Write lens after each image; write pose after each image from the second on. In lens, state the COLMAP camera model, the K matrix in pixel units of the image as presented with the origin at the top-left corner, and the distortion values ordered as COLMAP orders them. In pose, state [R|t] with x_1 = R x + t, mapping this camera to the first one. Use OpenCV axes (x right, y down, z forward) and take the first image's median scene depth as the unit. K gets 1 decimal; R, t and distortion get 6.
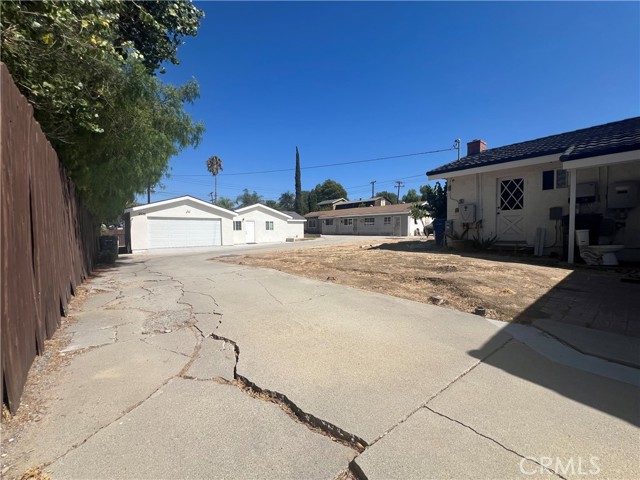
lens RADIAL K [[258.3, 0, 320.0], [0, 258.3, 240.0], [0, 0, 1]] dist [0.000181, 0.000090]
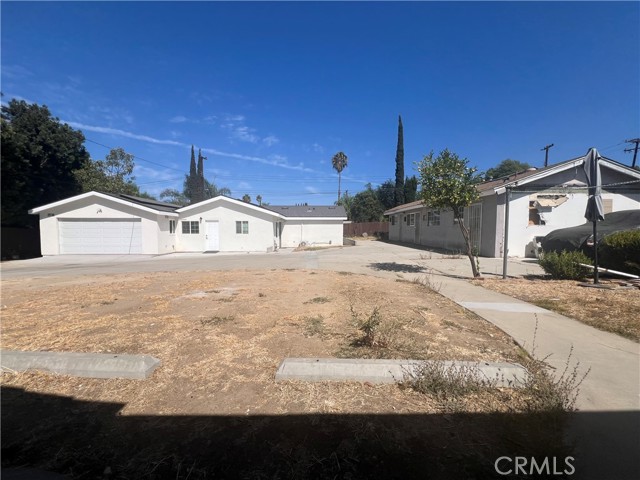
lens RADIAL K [[256.1, 0, 320.0], [0, 256.1, 240.0], [0, 0, 1]] dist [-0.001115, -0.000452]
pose [[0.781683, 0.037812, -0.622529, 0.426181], [-0.031301, 0.999281, 0.021391, -0.045876], [0.622890, 0.002765, 0.782305, 0.637632]]
